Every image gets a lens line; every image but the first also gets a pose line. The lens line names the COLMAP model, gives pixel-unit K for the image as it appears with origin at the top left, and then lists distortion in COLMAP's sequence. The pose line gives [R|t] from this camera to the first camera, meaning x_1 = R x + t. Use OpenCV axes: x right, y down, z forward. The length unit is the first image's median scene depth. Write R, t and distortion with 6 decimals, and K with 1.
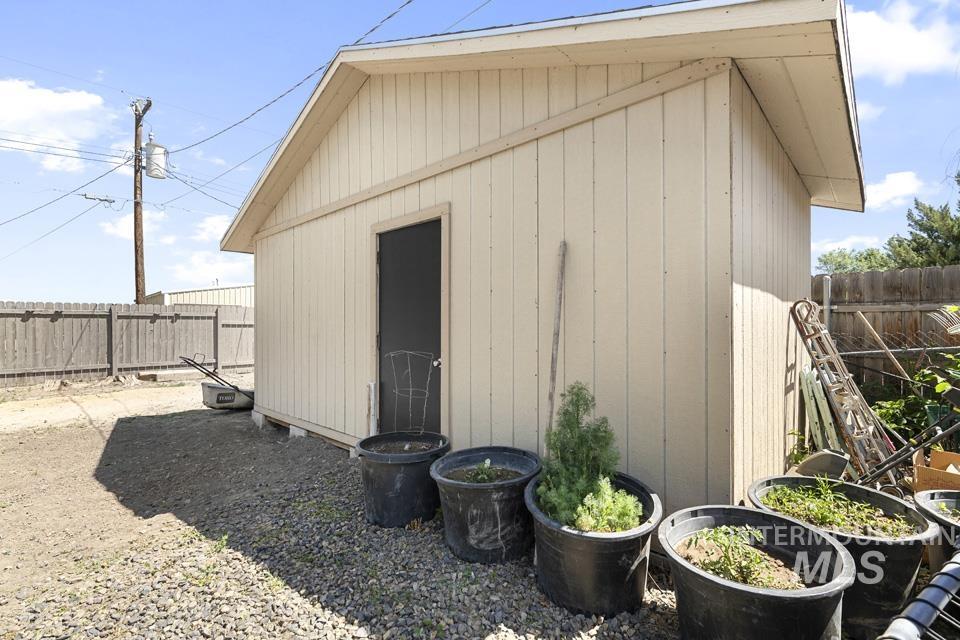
lens RADIAL K [[434.5, 0, 486.1], [0, 434.5, 326.3], [0, 0, 1]] dist [0.000890, 0.000135]
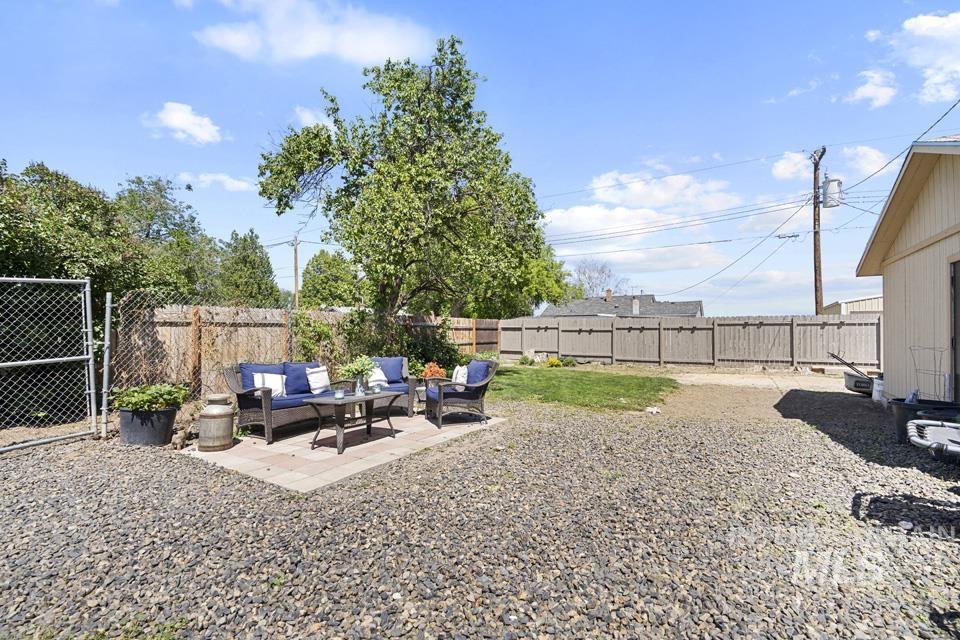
lens RADIAL K [[434.5, 0, 486.1], [0, 434.5, 326.3], [0, 0, 1]] dist [0.000890, 0.000135]
pose [[0.218597, -0.009755, -0.975766, 0.297579], [-0.003287, 0.999937, -0.010733, 0.001558], [0.975810, 0.005554, 0.218551, -0.280318]]
